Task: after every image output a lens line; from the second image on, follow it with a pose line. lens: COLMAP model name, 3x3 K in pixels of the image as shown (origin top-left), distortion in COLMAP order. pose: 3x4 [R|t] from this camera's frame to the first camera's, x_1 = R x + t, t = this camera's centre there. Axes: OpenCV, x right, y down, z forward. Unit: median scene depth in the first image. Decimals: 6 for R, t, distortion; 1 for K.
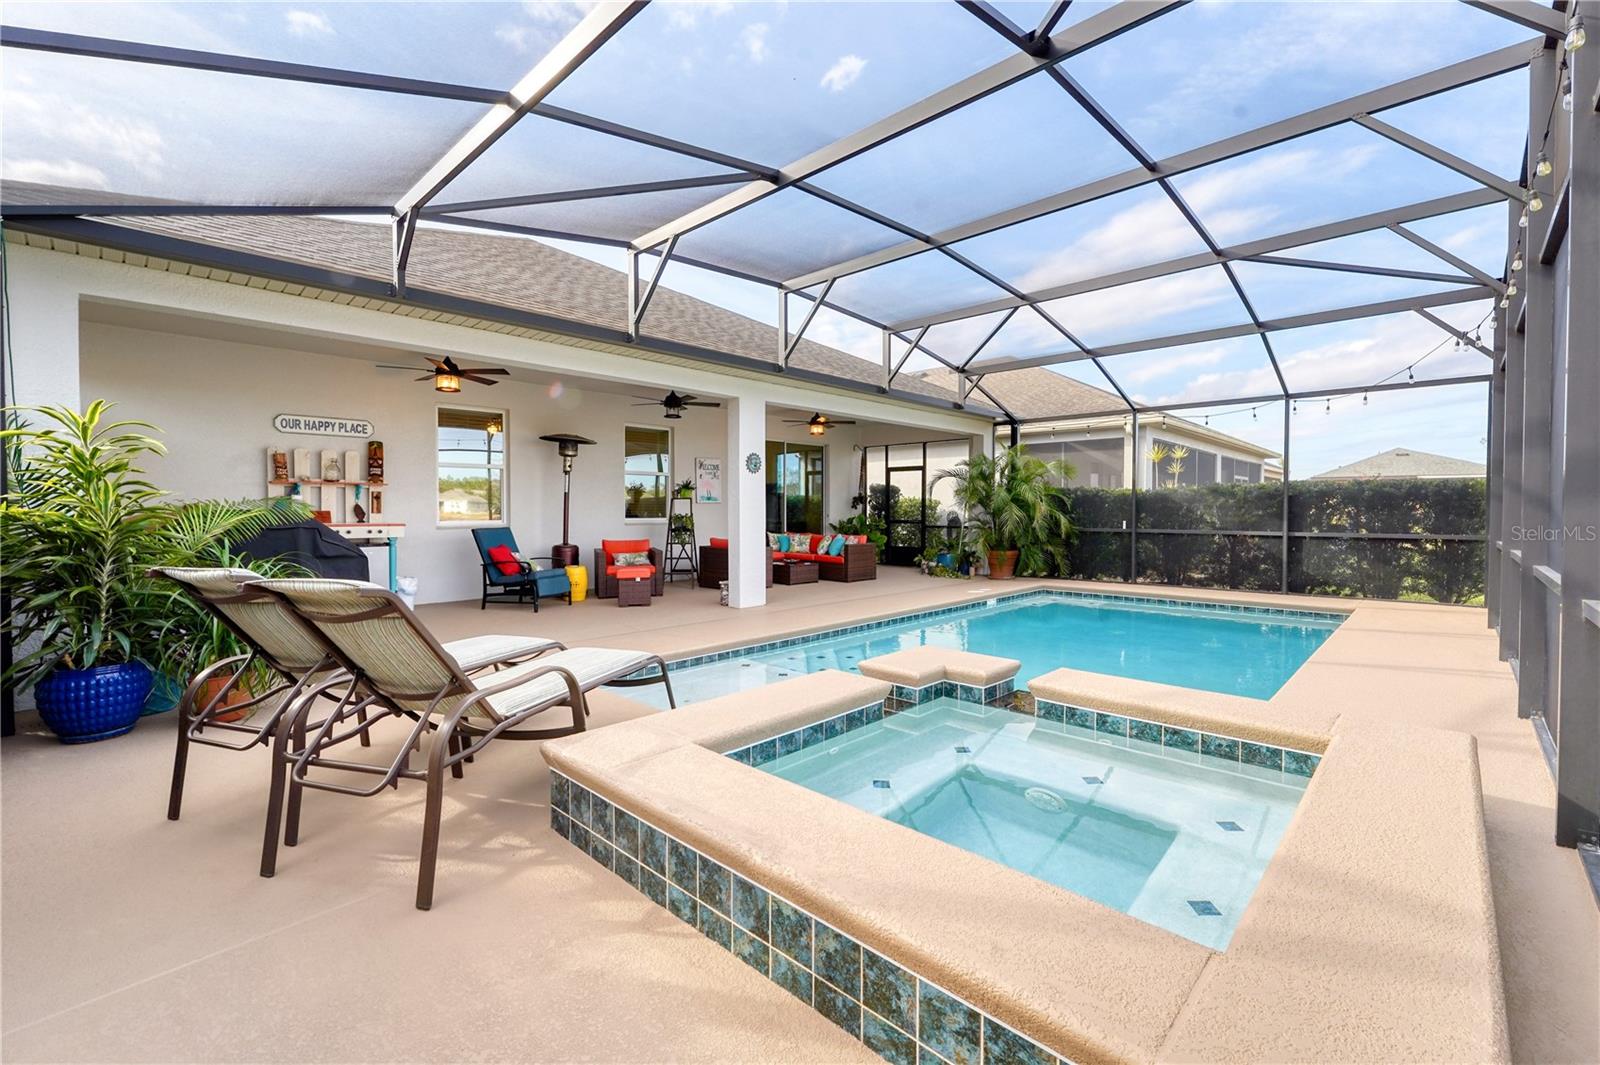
lens RADIAL K [[680.2, 0, 809.0], [0, 680.2, 518.3], [0, 0, 1]] dist [-0.004492, -0.000220]
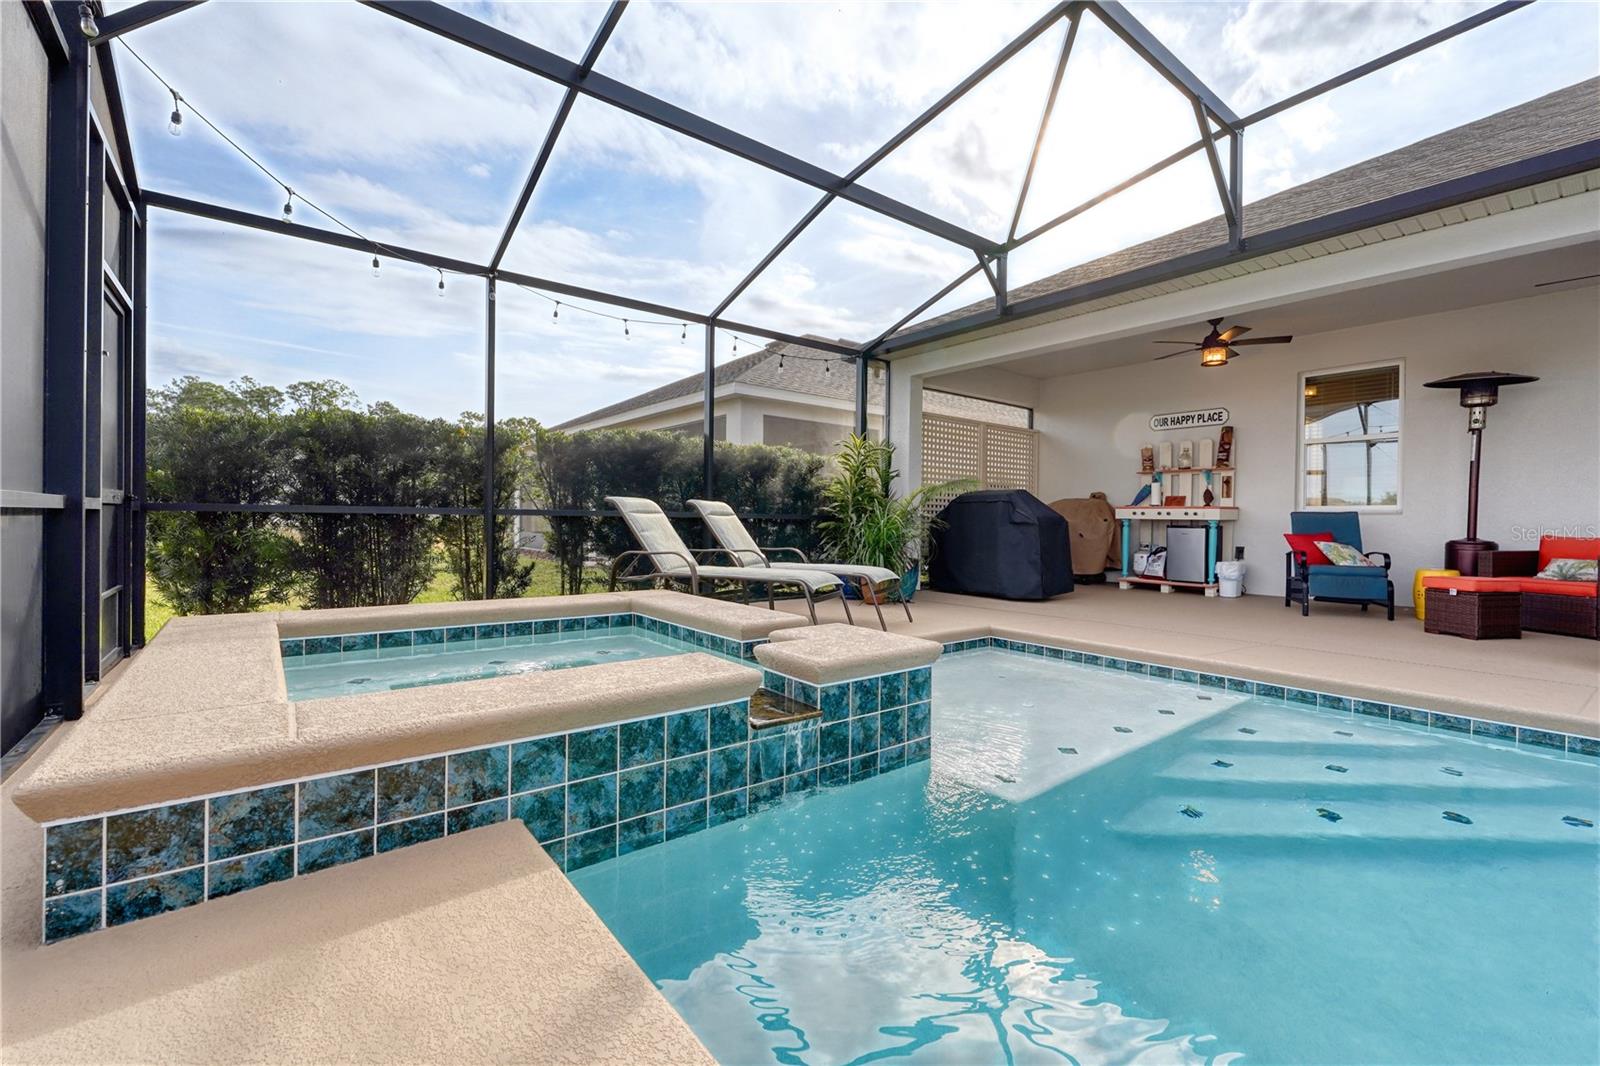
lens RADIAL K [[680.2, 0, 809.0], [0, 680.2, 518.8], [0, 0, 1]] dist [-0.004492, -0.000220]
pose [[-0.138403, -0.002106, -0.990374, 0.453301], [-0.022449, 0.999747, 0.001011, 0.037424], [0.990122, 0.022373, -0.138415, 0.523437]]
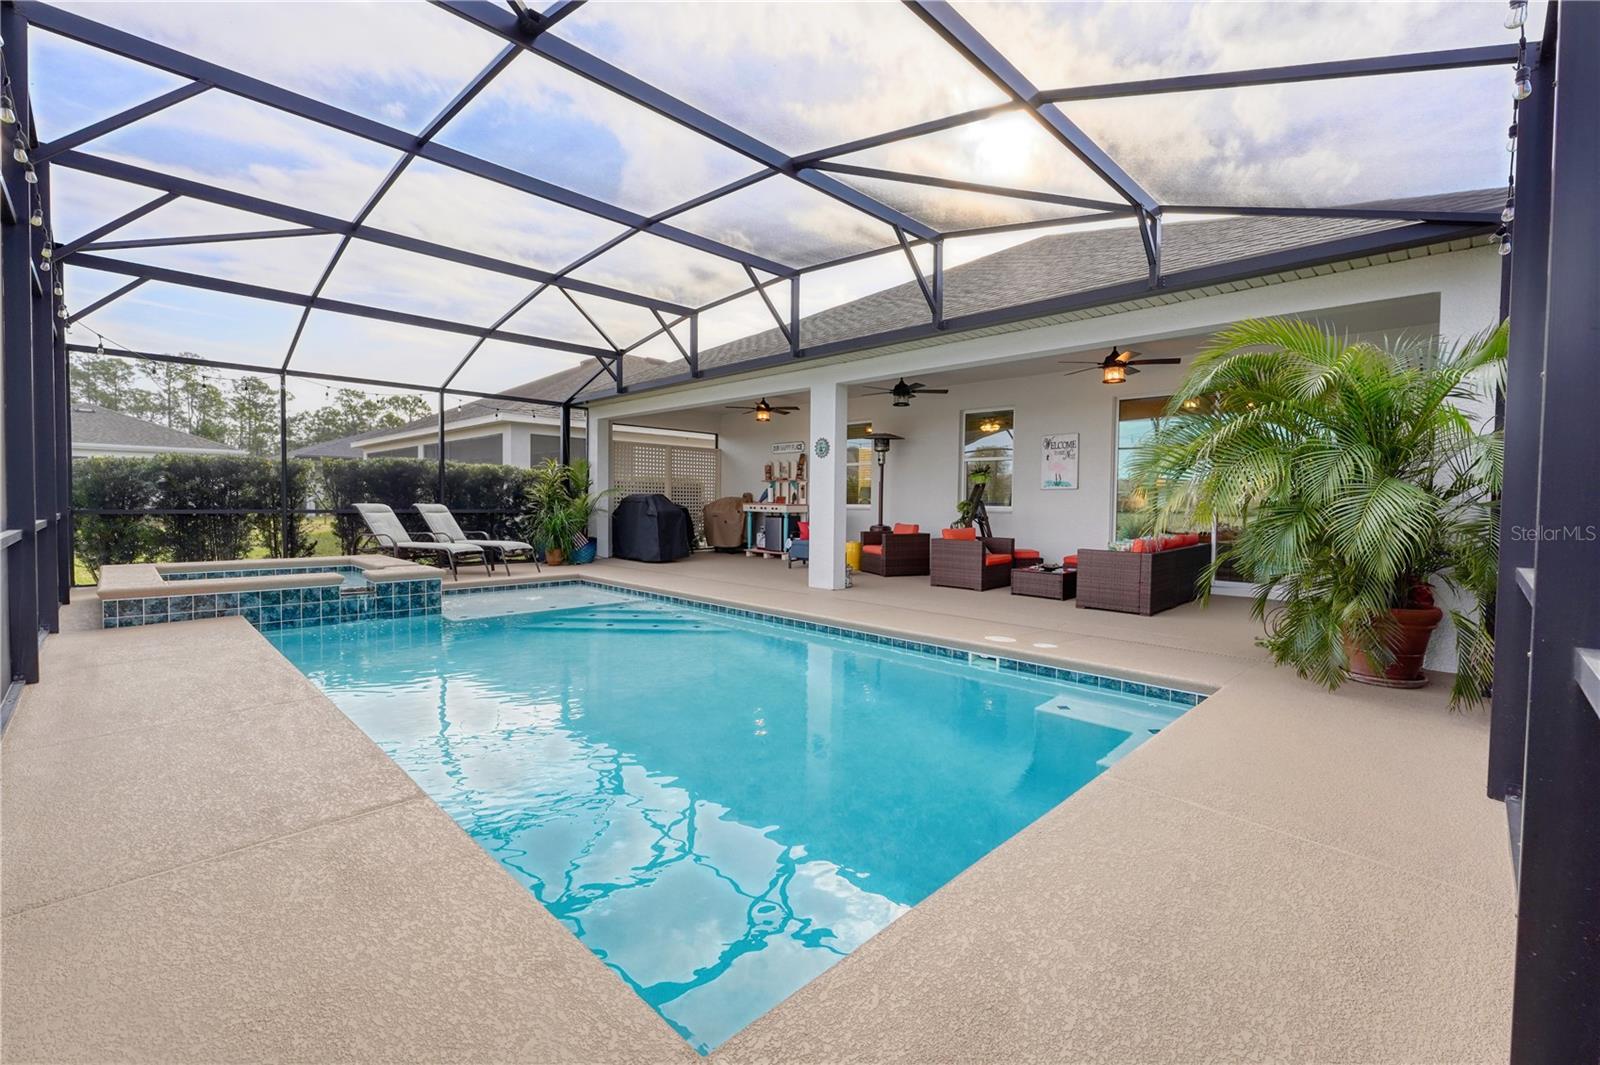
lens RADIAL K [[682.0, 0, 811.4], [0, 682.0, 523.4], [0, 0, 1]] dist [-0.000297, -0.000019]
pose [[-0.017496, 0.034529, -0.999251, 0.992853], [-0.023352, 0.999117, 0.034933, -0.004436], [0.999574, 0.023946, -0.016674, 1.048200]]
